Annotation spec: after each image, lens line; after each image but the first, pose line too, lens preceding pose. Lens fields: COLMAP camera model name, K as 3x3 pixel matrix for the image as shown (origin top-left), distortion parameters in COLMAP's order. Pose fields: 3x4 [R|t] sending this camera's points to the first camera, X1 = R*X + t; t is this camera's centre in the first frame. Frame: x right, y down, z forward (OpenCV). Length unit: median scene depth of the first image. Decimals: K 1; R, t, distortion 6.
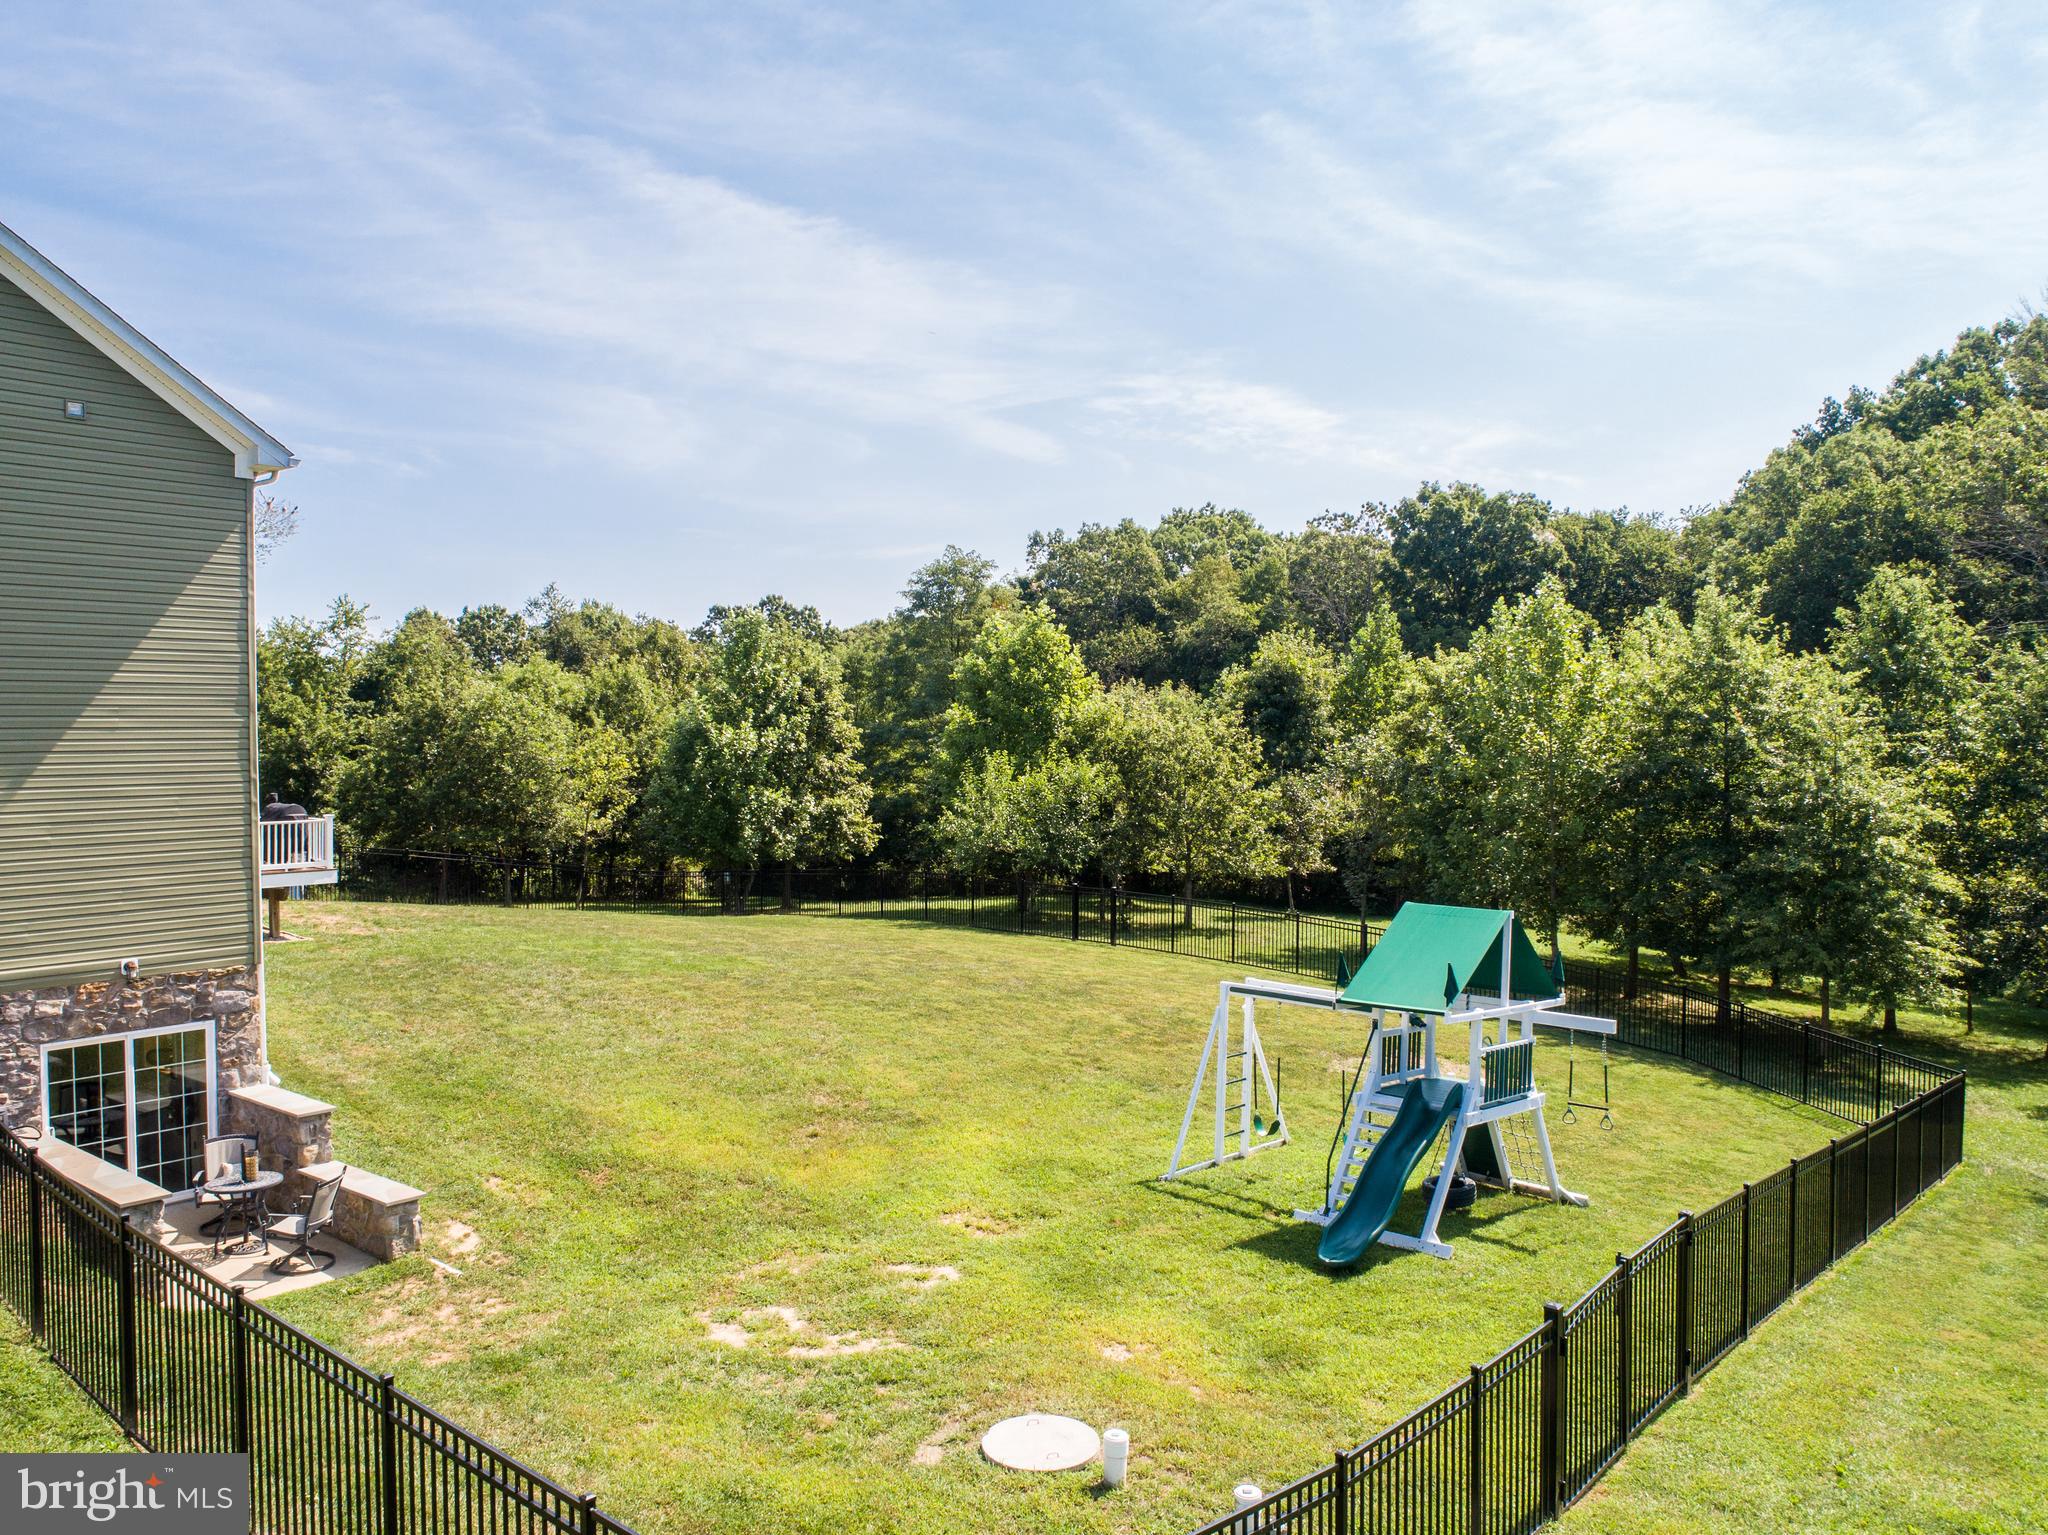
lens RADIAL K [[1542.6, 0, 1024.6], [0, 1542.6, 769.4], [0, 0, 1]] dist [-0.025453, 0.012622]
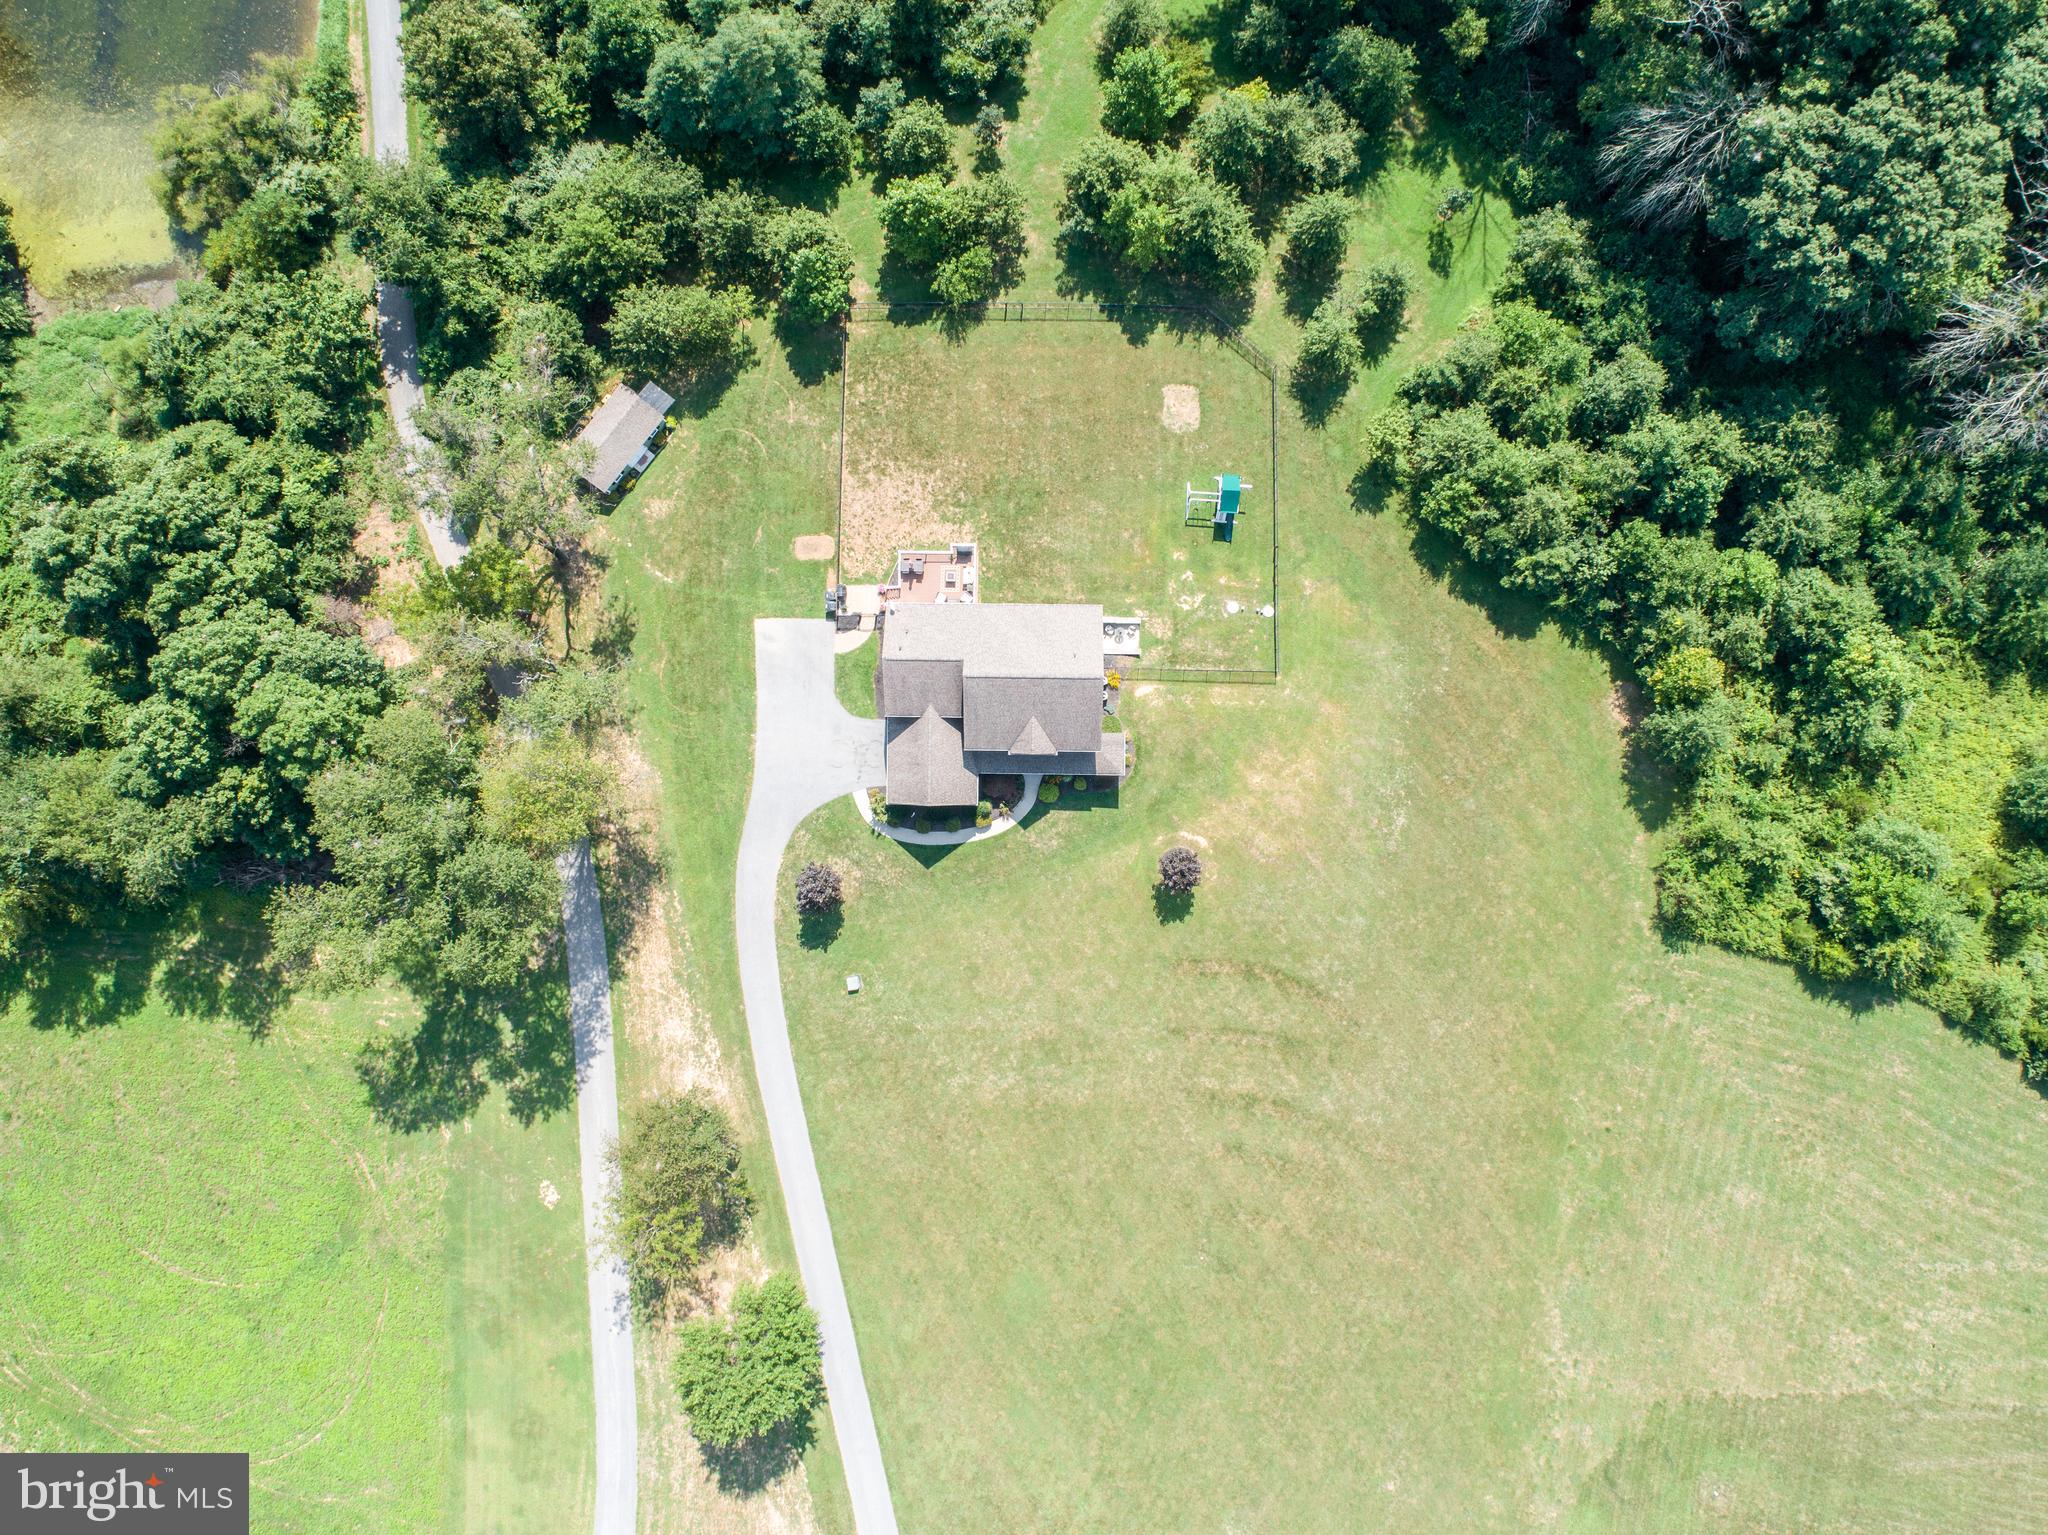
lens RADIAL K [[1542.6, 0, 1024.6], [0, 1542.6, 769.4], [0, 0, 1]] dist [-0.025453, 0.012622]
pose [[0.775492, -0.631356, -0.001361, -1.126942], [0.028411, 0.032744, 0.999060, -6.379028], [-0.630717, -0.774802, 0.043330, 0.378510]]
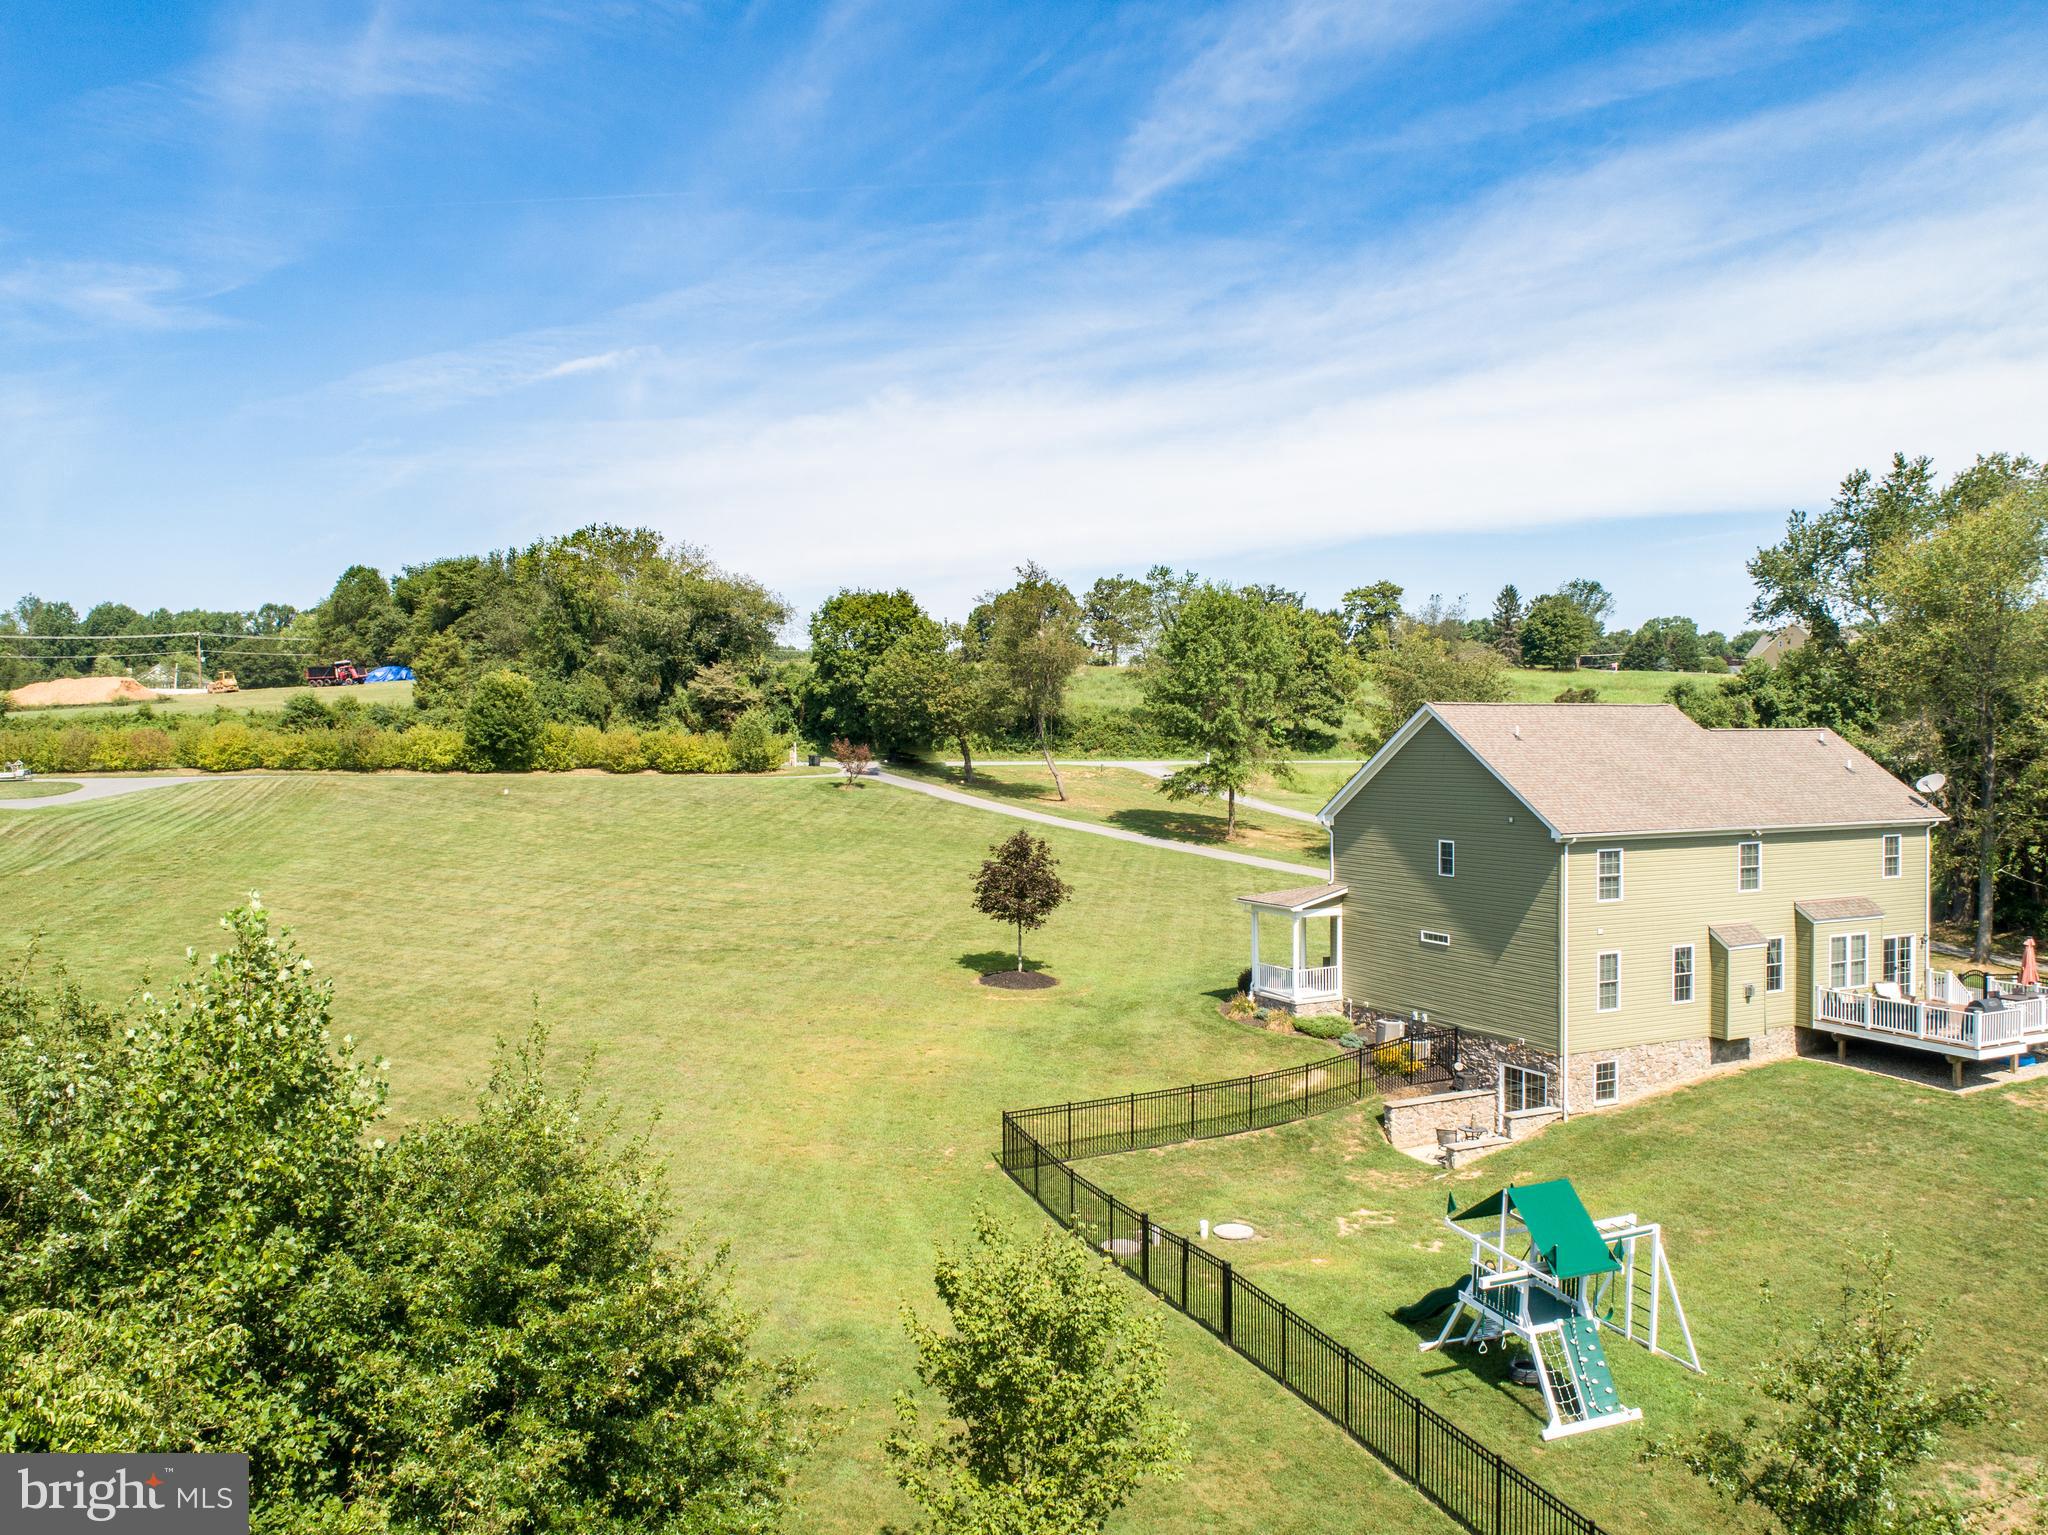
lens RADIAL K [[1542.6, 0, 1024.6], [0, 1542.6, 769.4], [0, 0, 1]] dist [-0.025453, 0.012622]
pose [[-0.414415, 0.025684, -0.909725, 1.845722], [-0.014202, 0.999297, 0.034683, -0.356182], [0.909977, 0.027293, -0.413759, 1.184056]]
